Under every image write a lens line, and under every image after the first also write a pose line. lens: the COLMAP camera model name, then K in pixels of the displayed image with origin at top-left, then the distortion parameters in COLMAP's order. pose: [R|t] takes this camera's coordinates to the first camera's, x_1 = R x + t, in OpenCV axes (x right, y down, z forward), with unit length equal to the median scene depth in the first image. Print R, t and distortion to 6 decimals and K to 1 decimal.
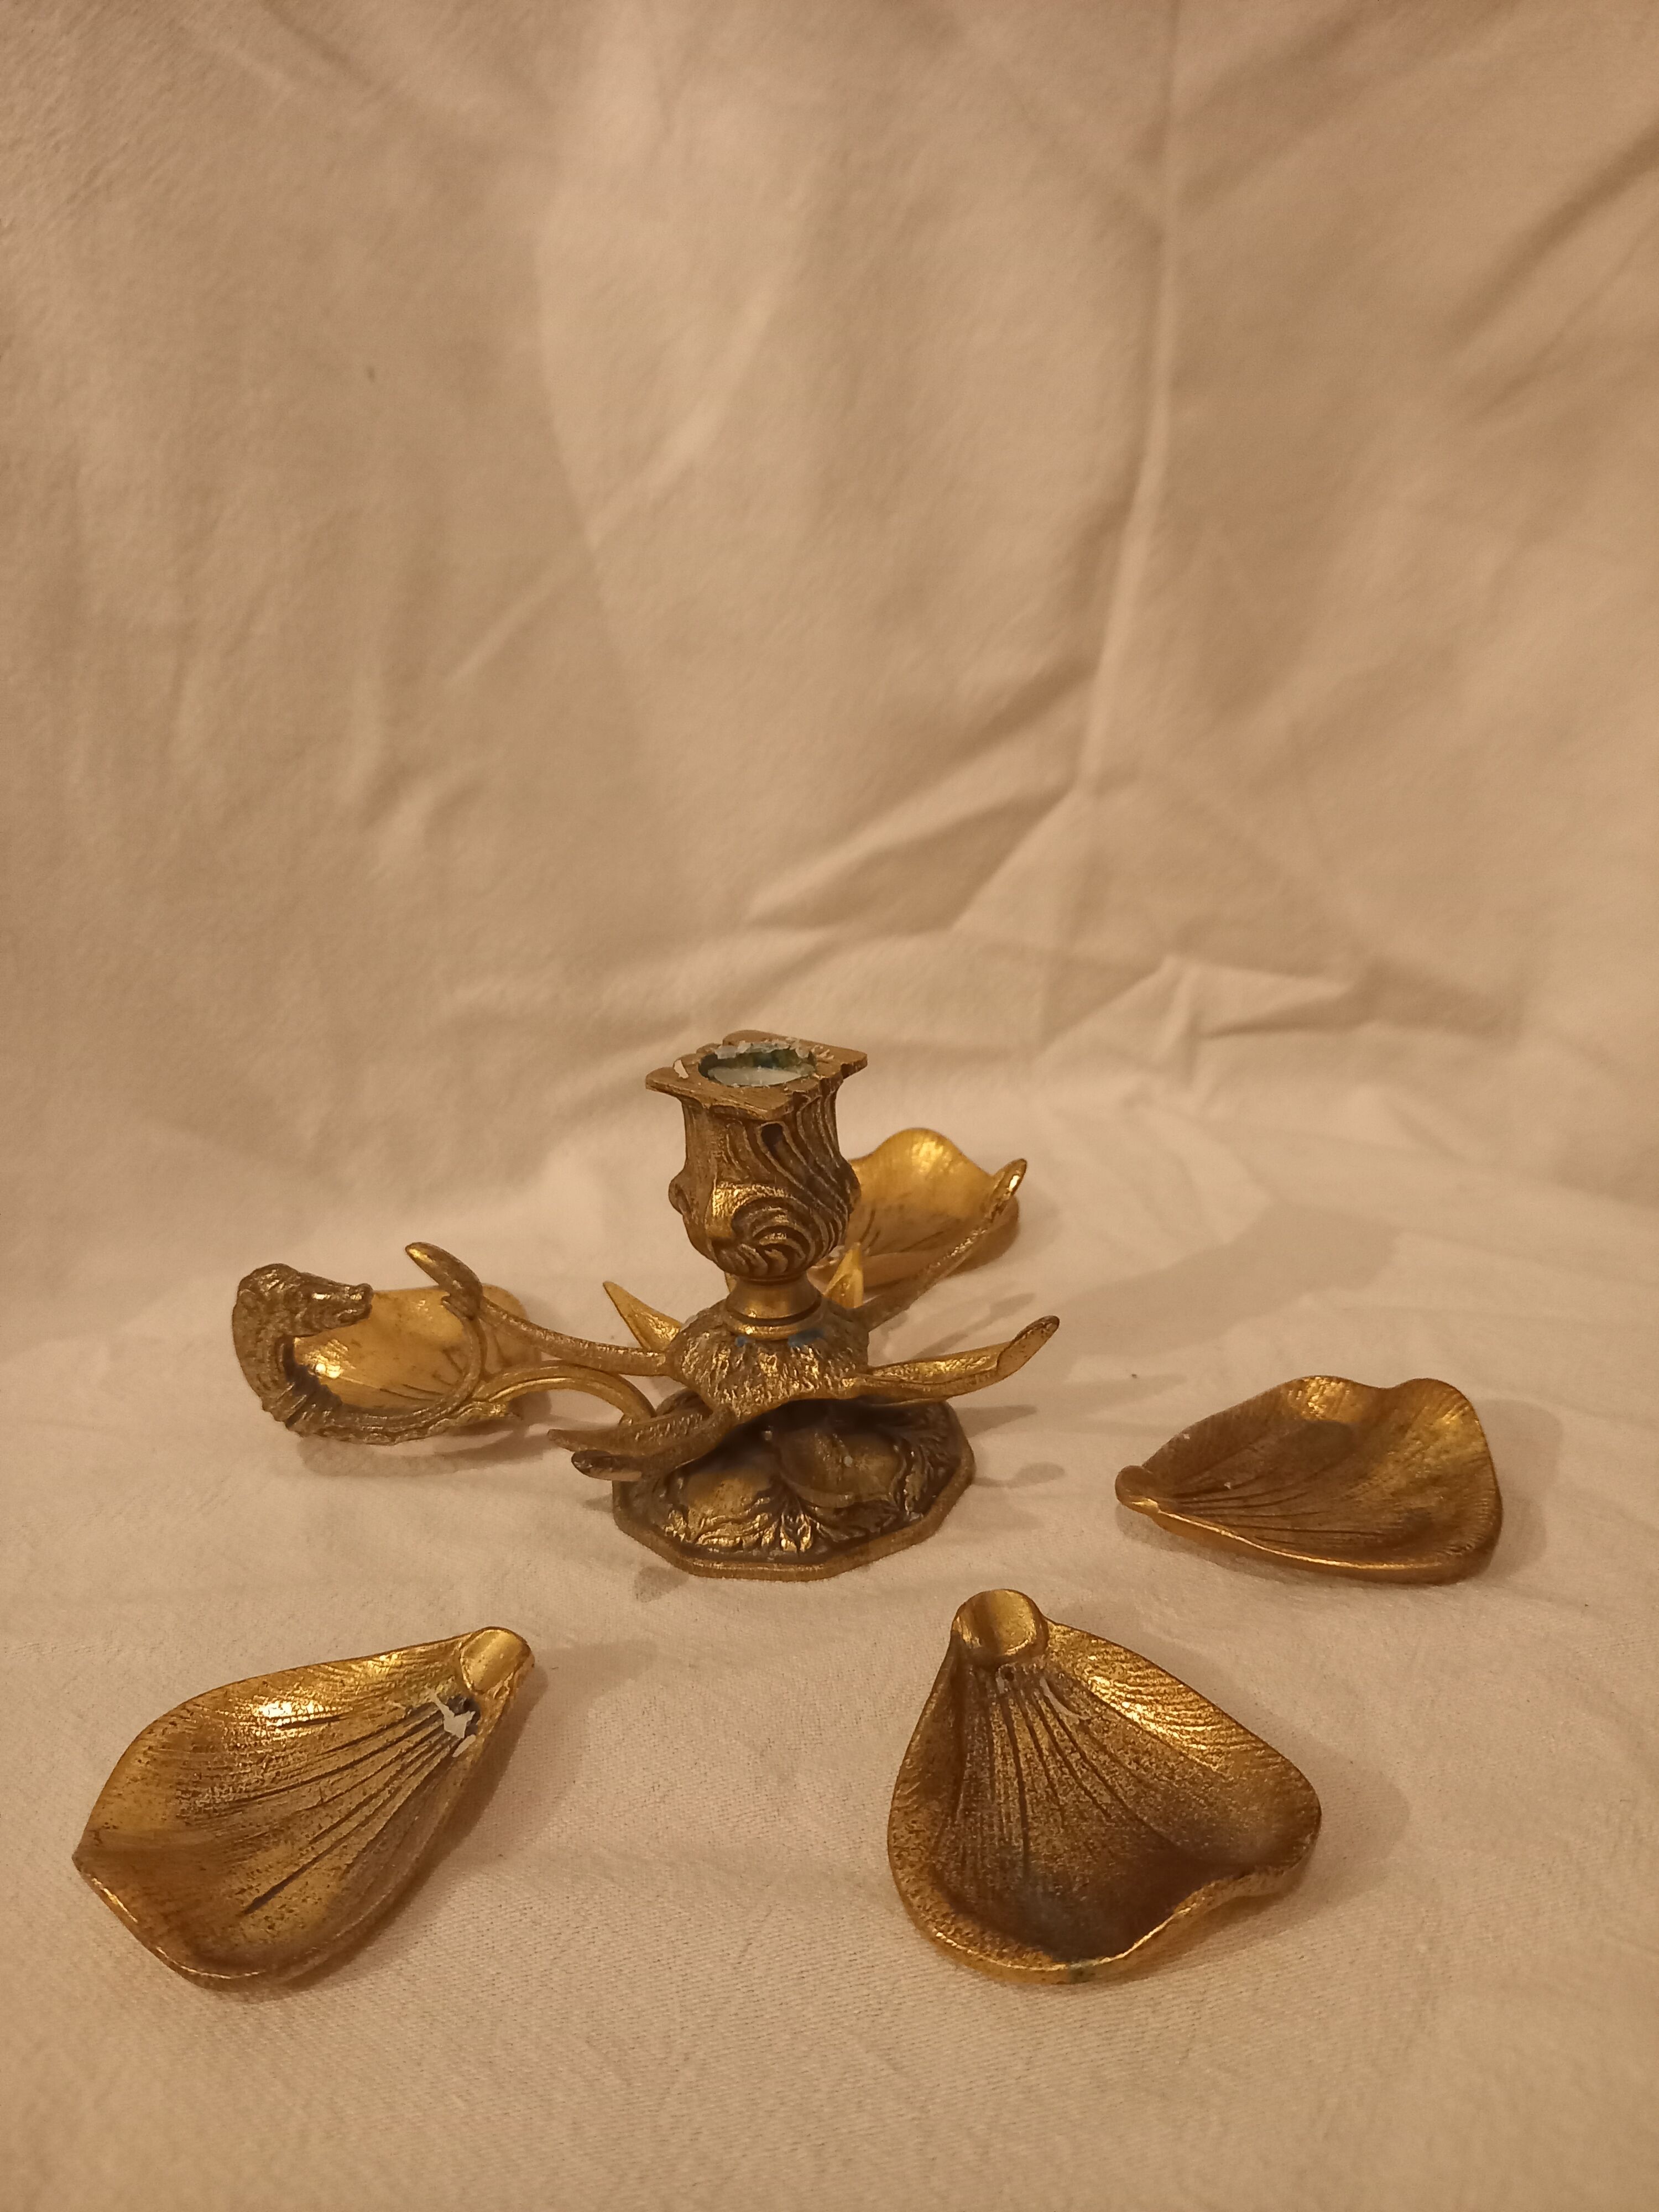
lens RADIAL K [[1646.8, 0, 836.1], [0, 1646.8, 1104.2], [0, 0, 1]] dist [0.023174, -0.034291]
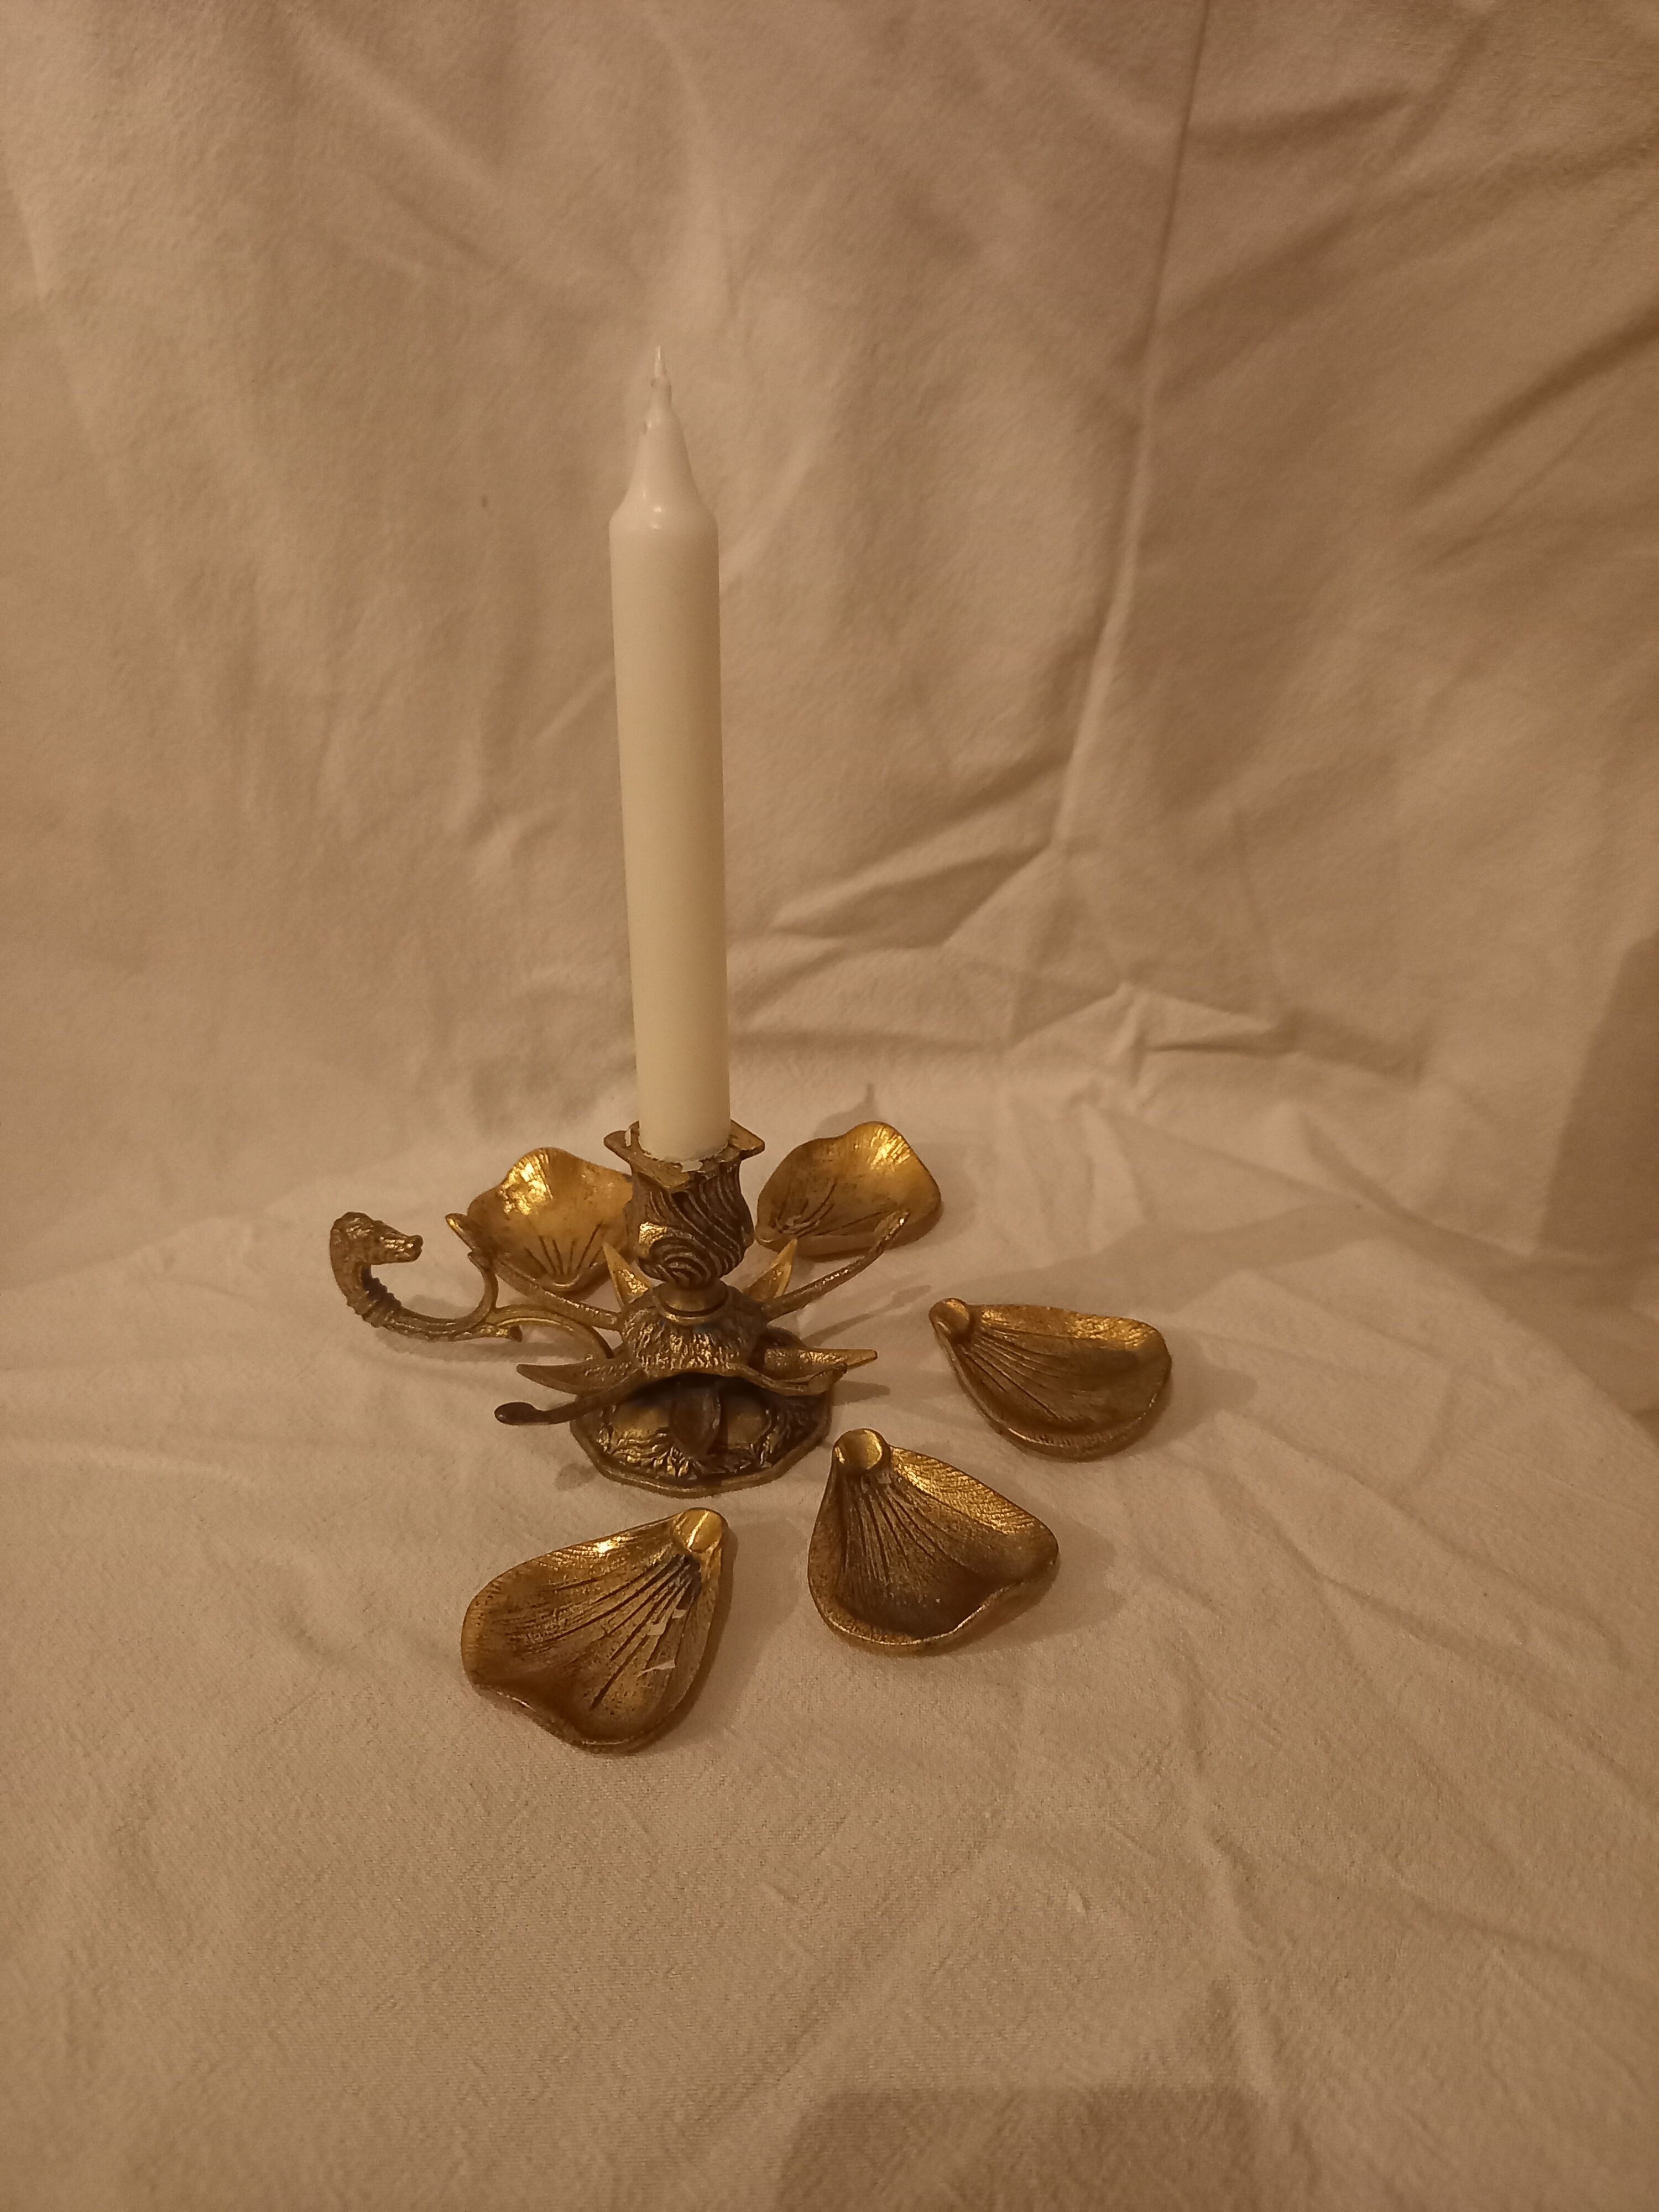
lens RADIAL K [[1619.1, 0, 844.0], [0, 1619.1, 1104.4], [0, 0, 1]] dist [0.030290, -0.032592]
pose [[0.987924, 0.115853, -0.102880, 0.166093], [-0.098861, 0.982609, 0.157183, -0.211346], [0.119301, -0.145114, 0.982196, -0.242746]]
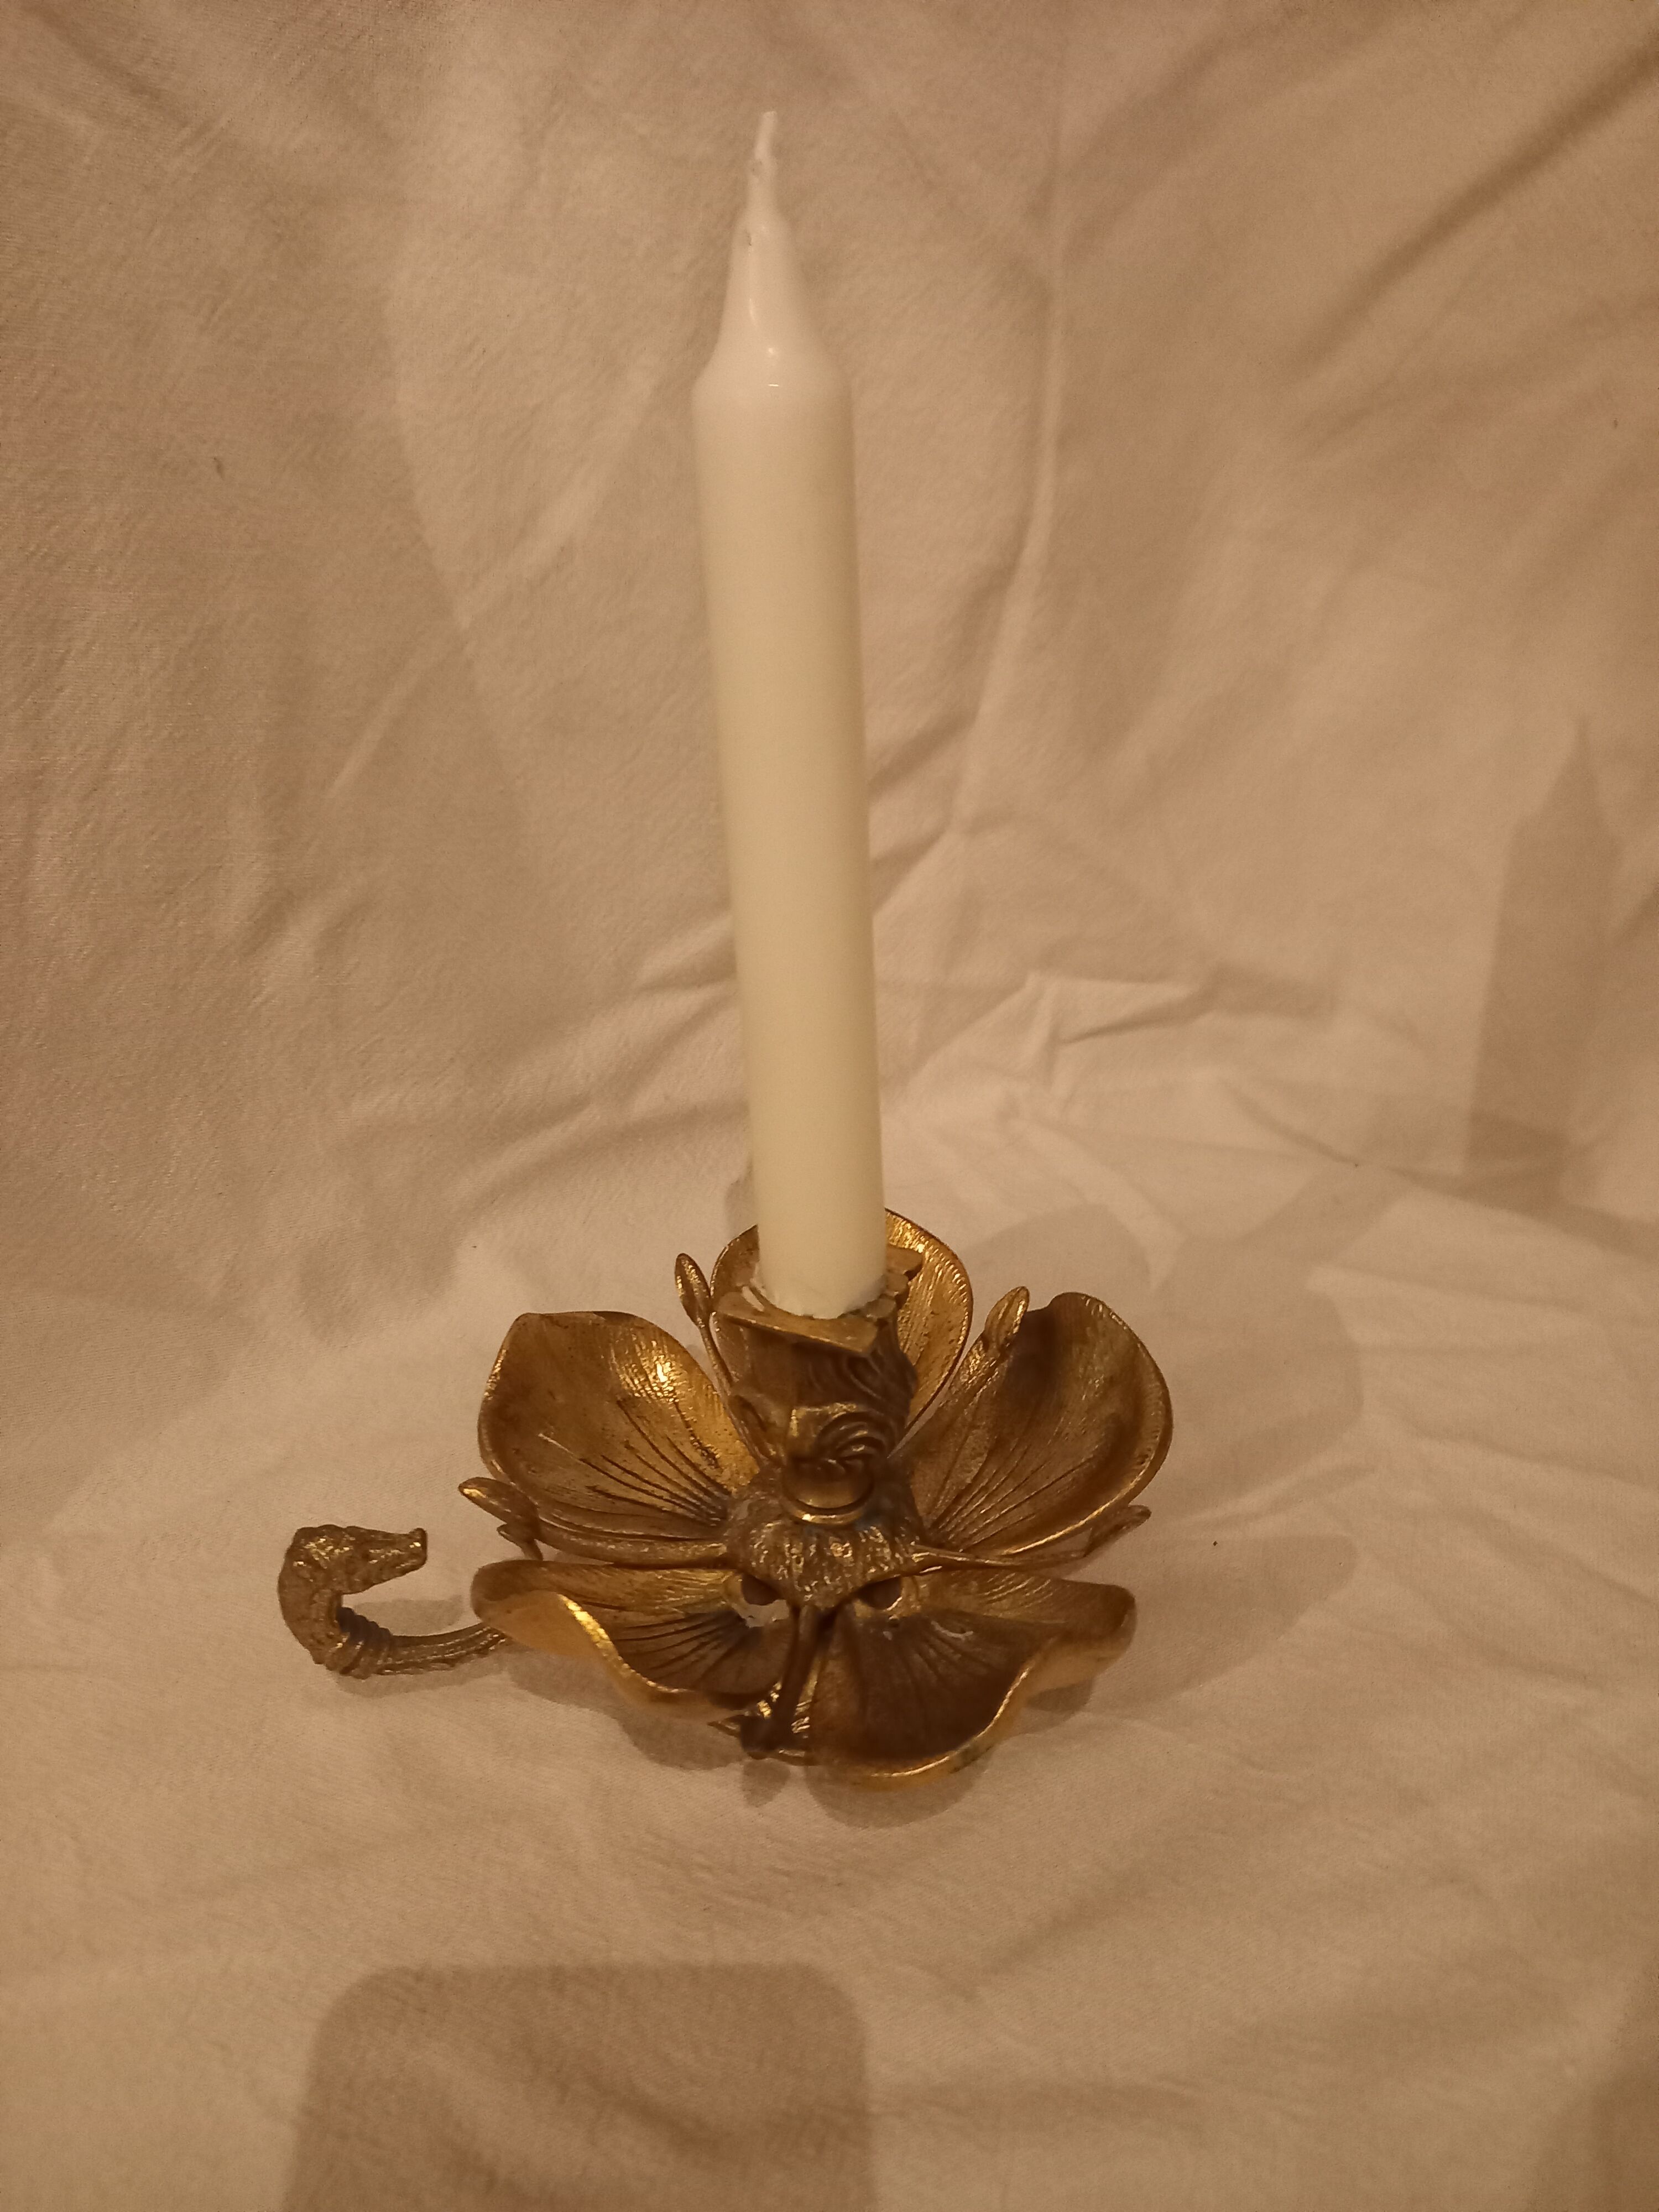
lens RADIAL K [[1619.6, 0, 829.5], [0, 1619.6, 1106.0], [0, 0, 1]] dist [0.019412, -0.016806]
pose [[0.971428, -0.102929, 0.213855, -0.183834], [0.073127, 0.987034, 0.142887, -0.203592], [-0.225789, -0.123165, 0.966359, 0.048181]]
